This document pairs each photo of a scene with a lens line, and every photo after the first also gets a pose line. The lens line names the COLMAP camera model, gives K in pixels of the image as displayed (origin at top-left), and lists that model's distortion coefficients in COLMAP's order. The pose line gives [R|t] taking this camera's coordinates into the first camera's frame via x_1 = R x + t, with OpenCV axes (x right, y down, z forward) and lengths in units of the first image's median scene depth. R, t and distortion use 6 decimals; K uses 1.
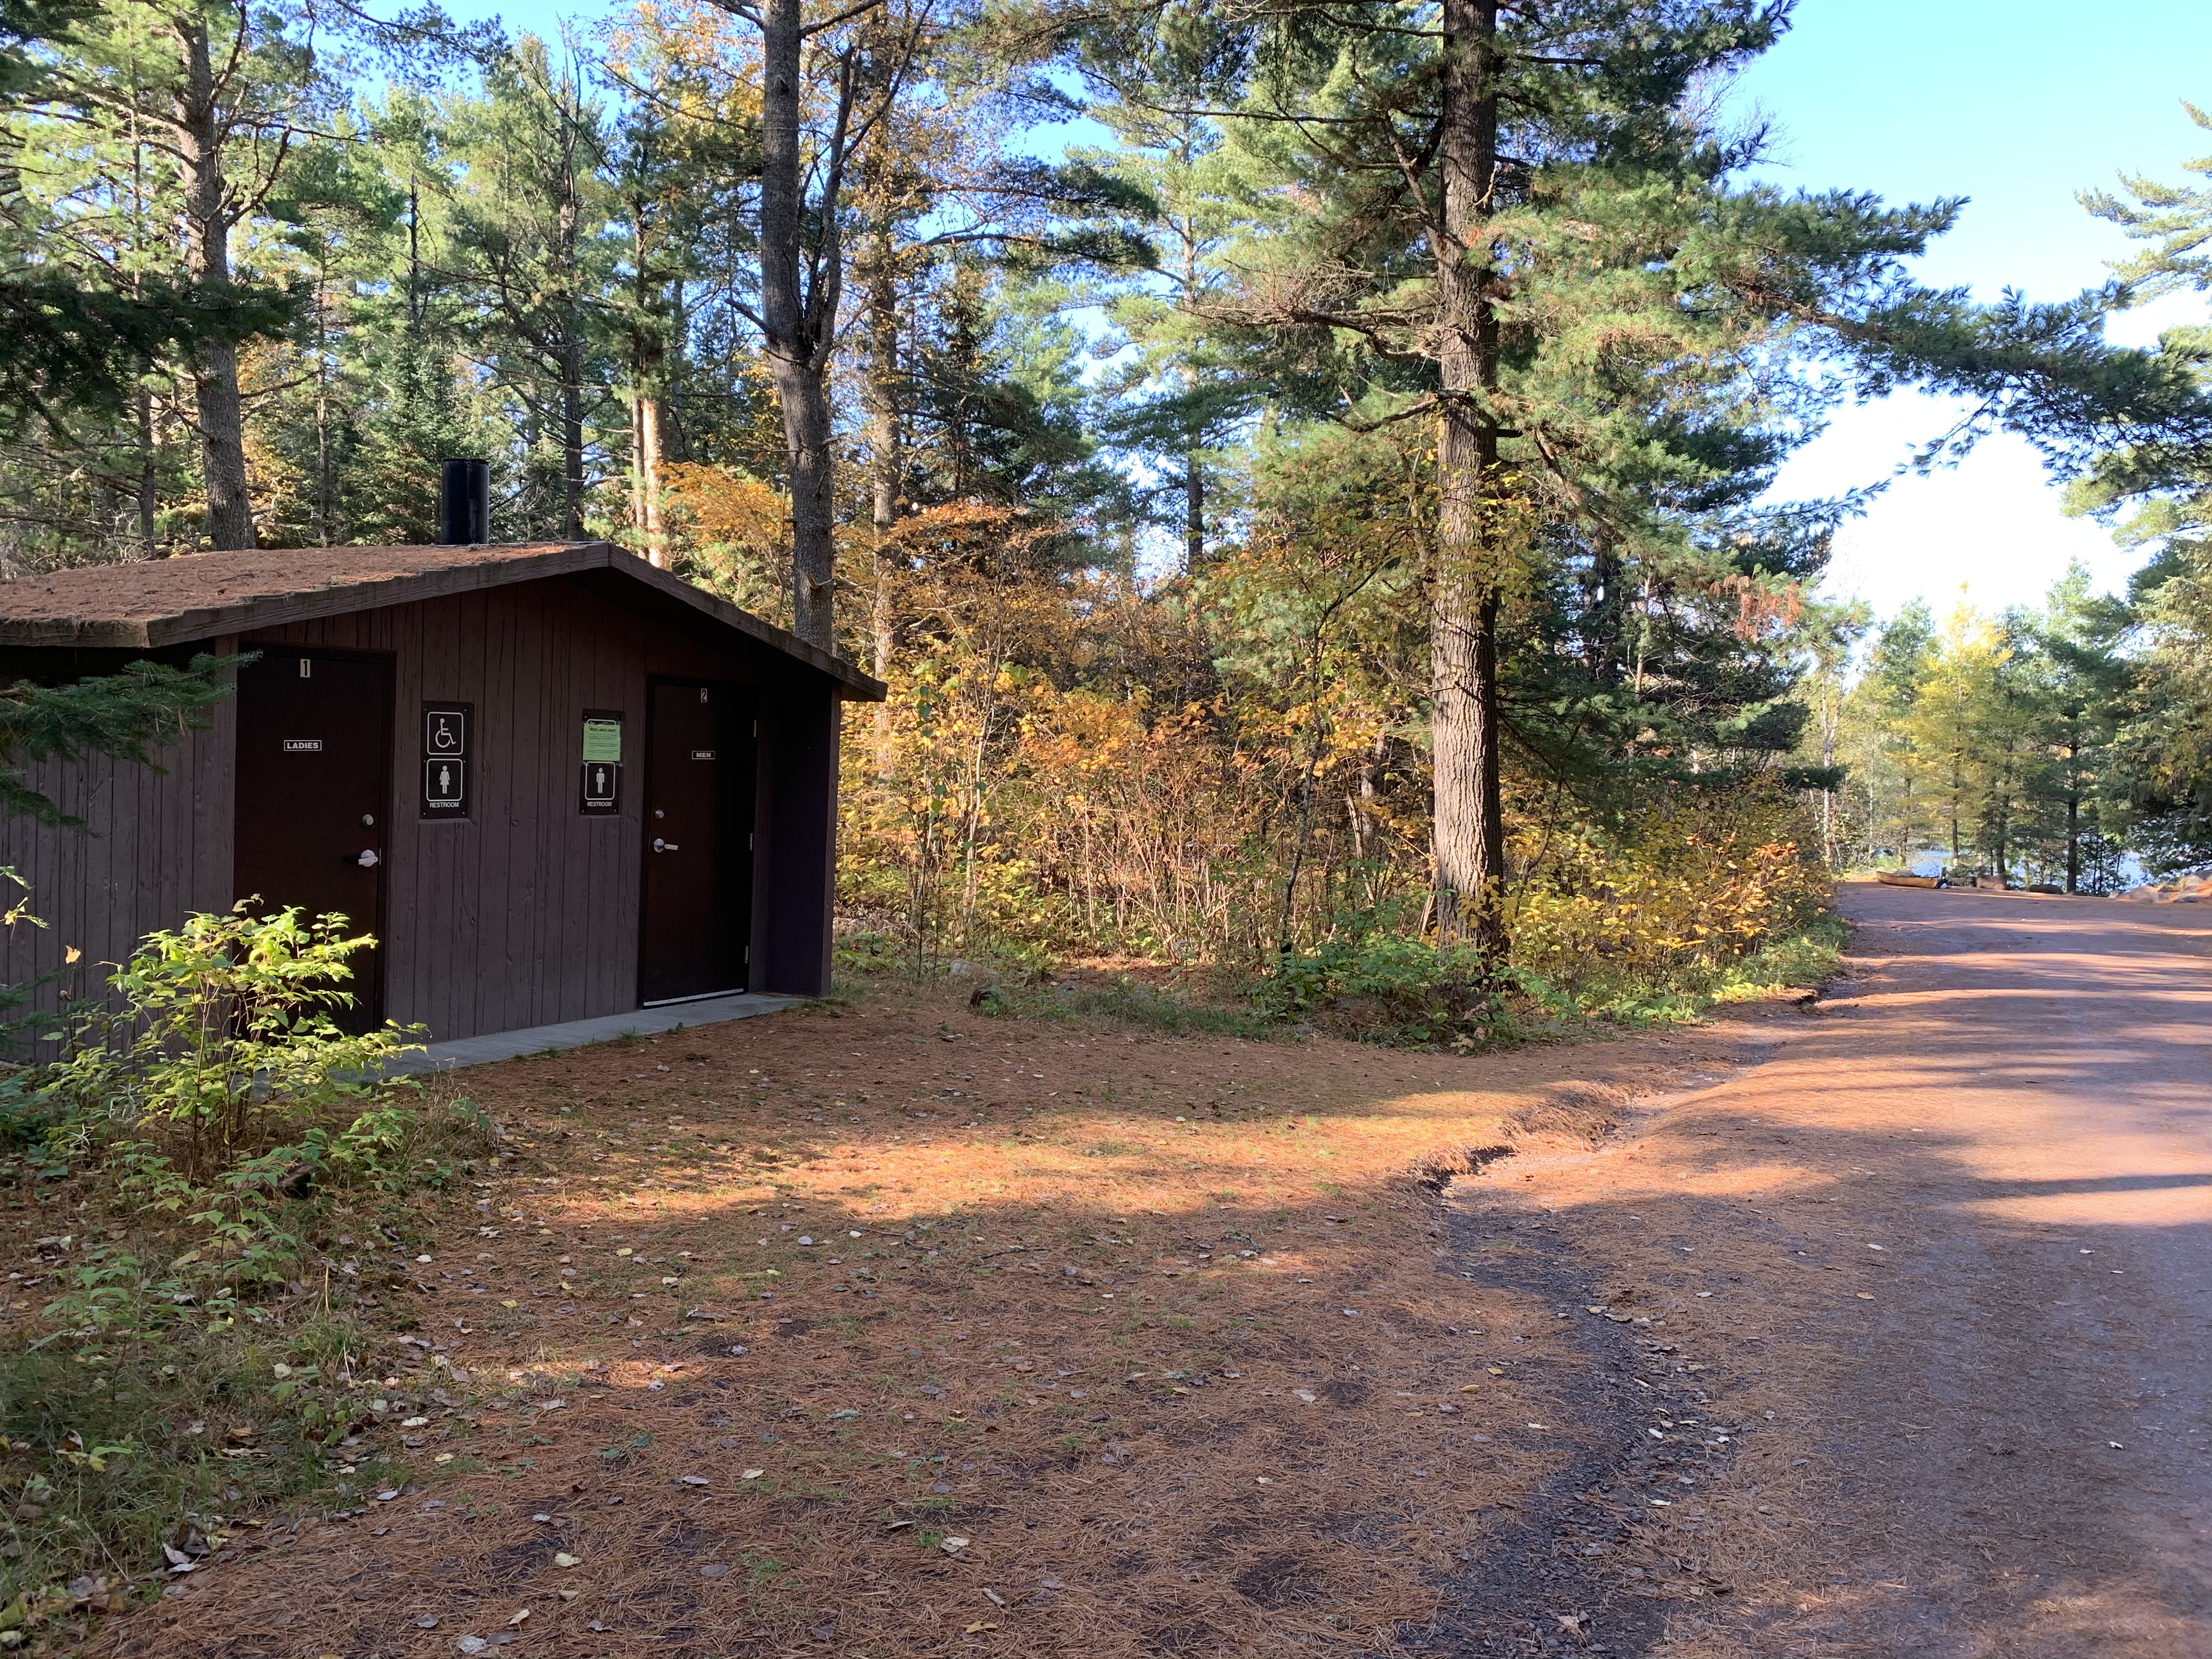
lens RADIAL K [[1674.4, 0, 1104.9], [0, 1674.4, 827.8], [0, 0, 1]] dist [0.000922, 0.000399]
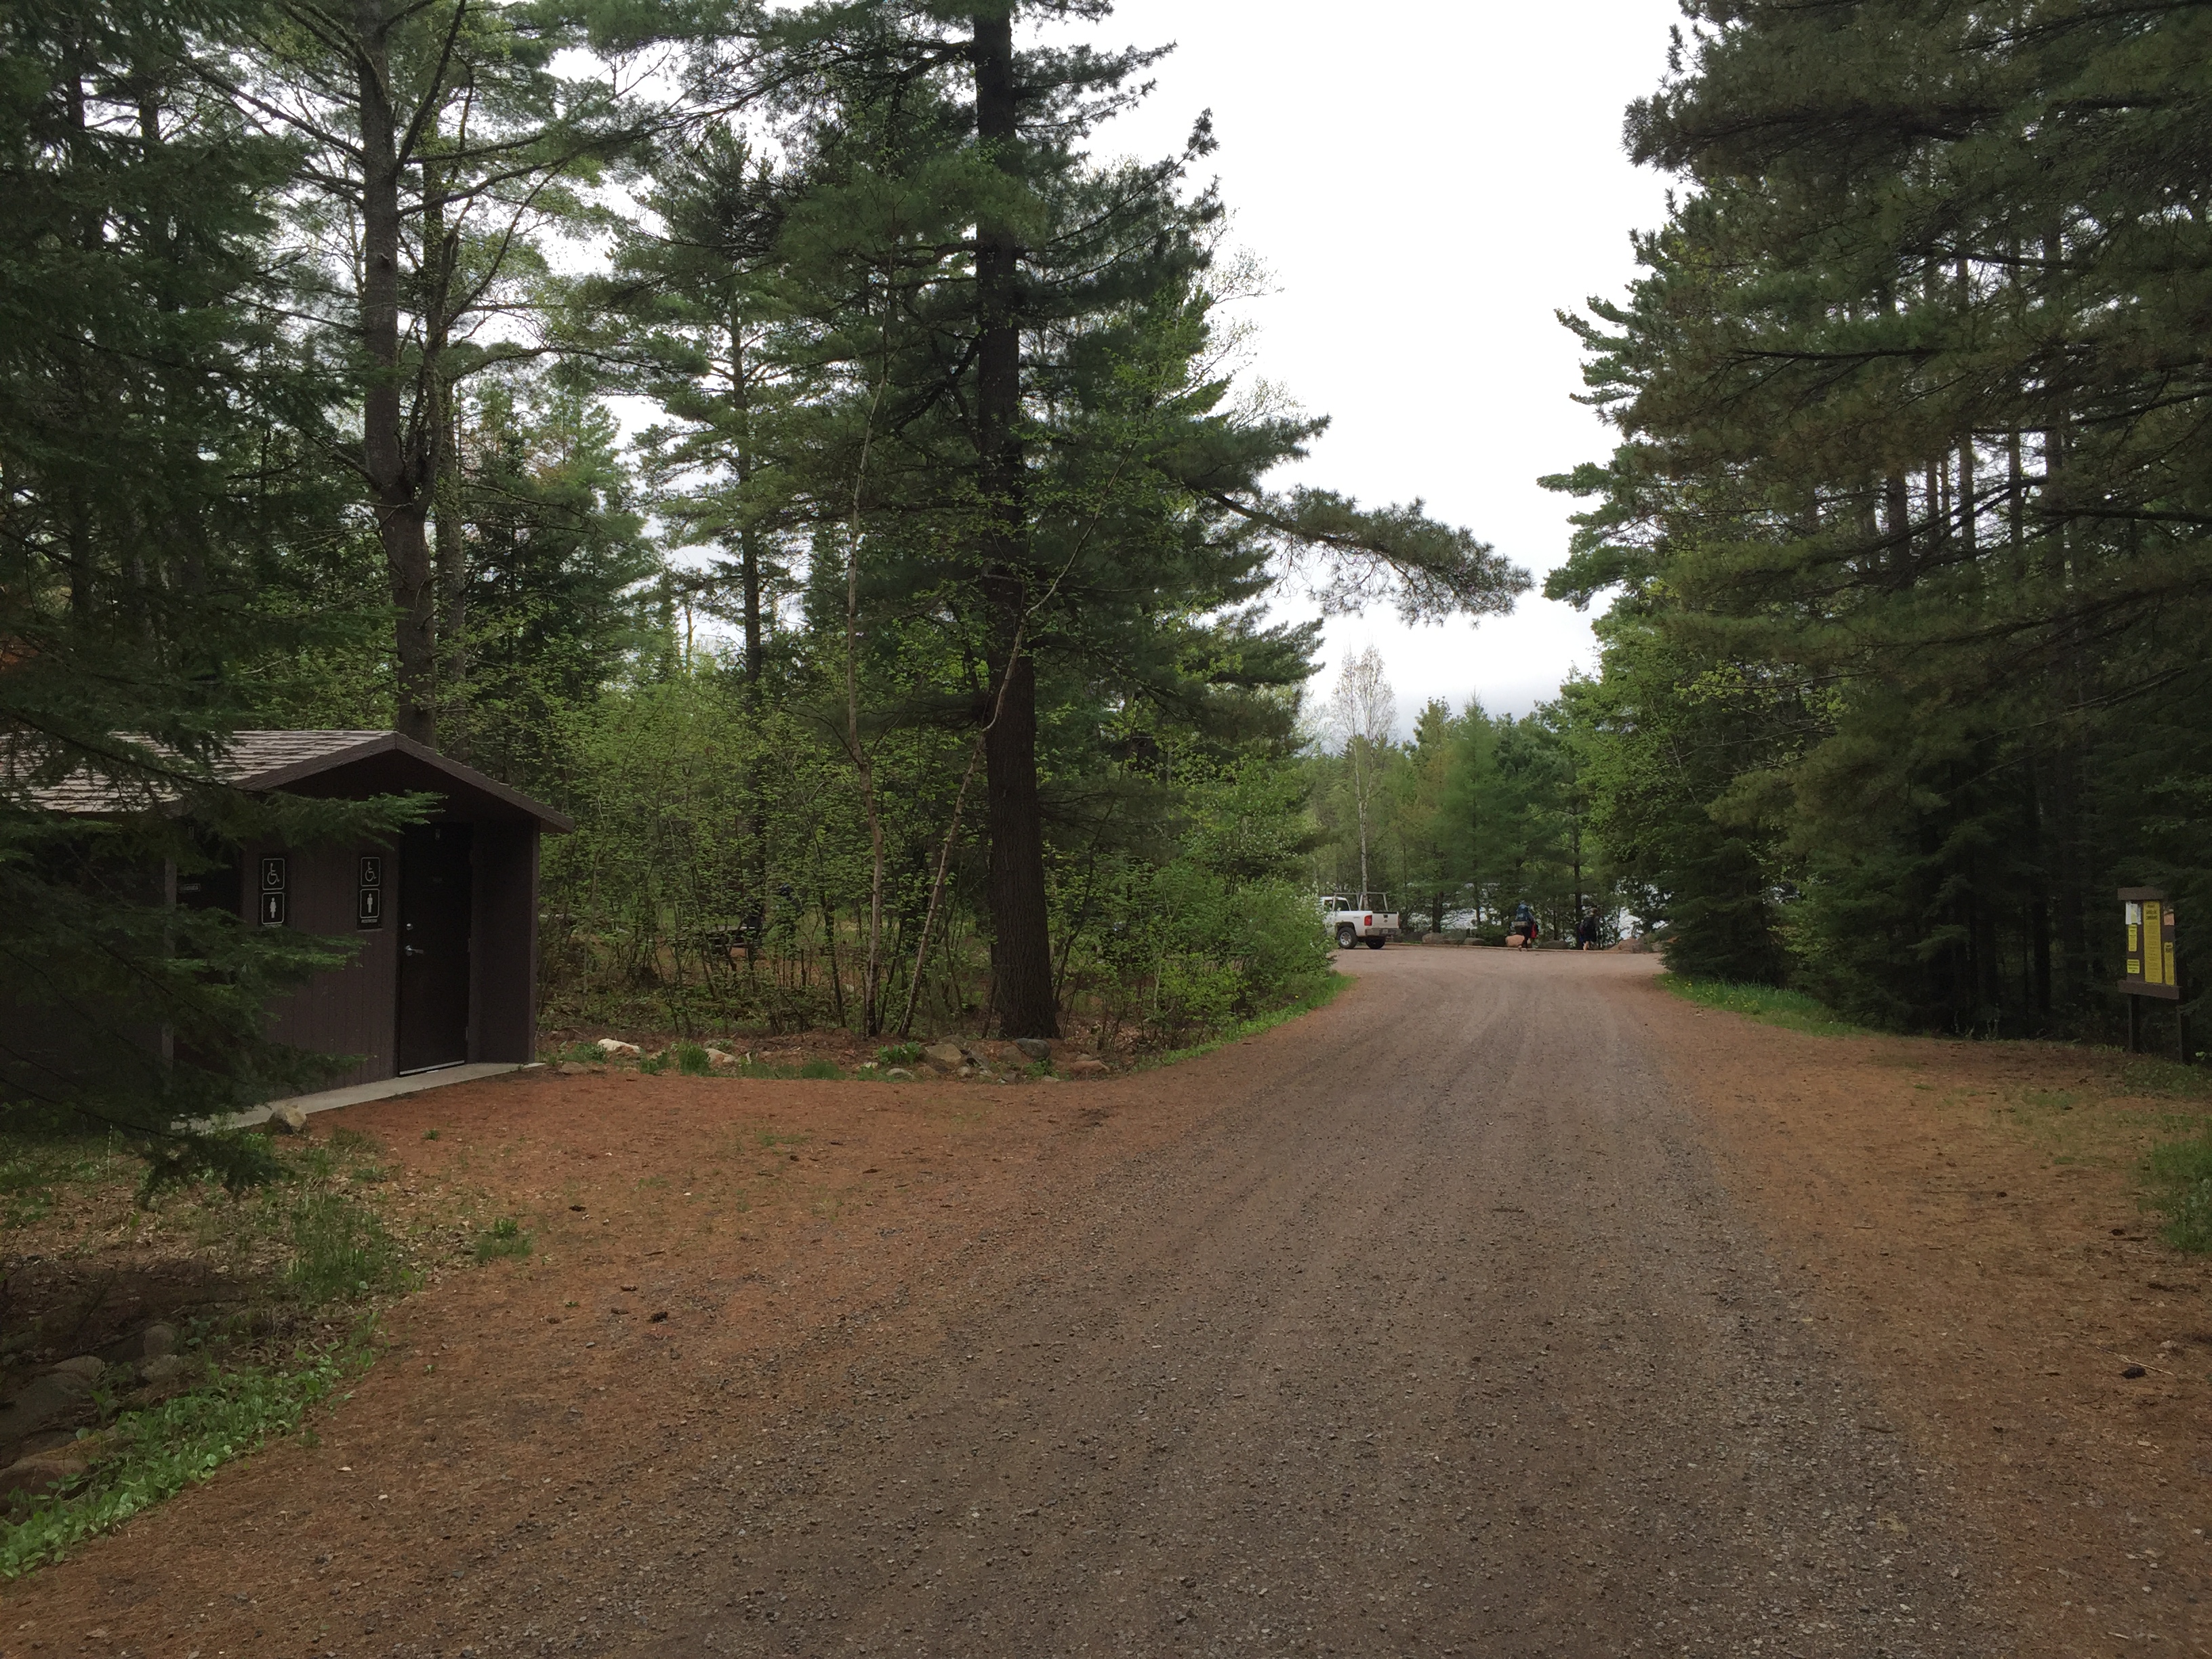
lens RADIAL K [[1868.6, 0, 1106.0], [0, 1868.6, 830.1], [0, 0, 1]] dist [0.000228, 0.000182]
pose [[0.968171, -0.037976, 0.247392, -0.092323], [0.048869, 0.998081, -0.038040, -0.001044], [-0.245472, 0.048920, 0.968168, -0.509217]]
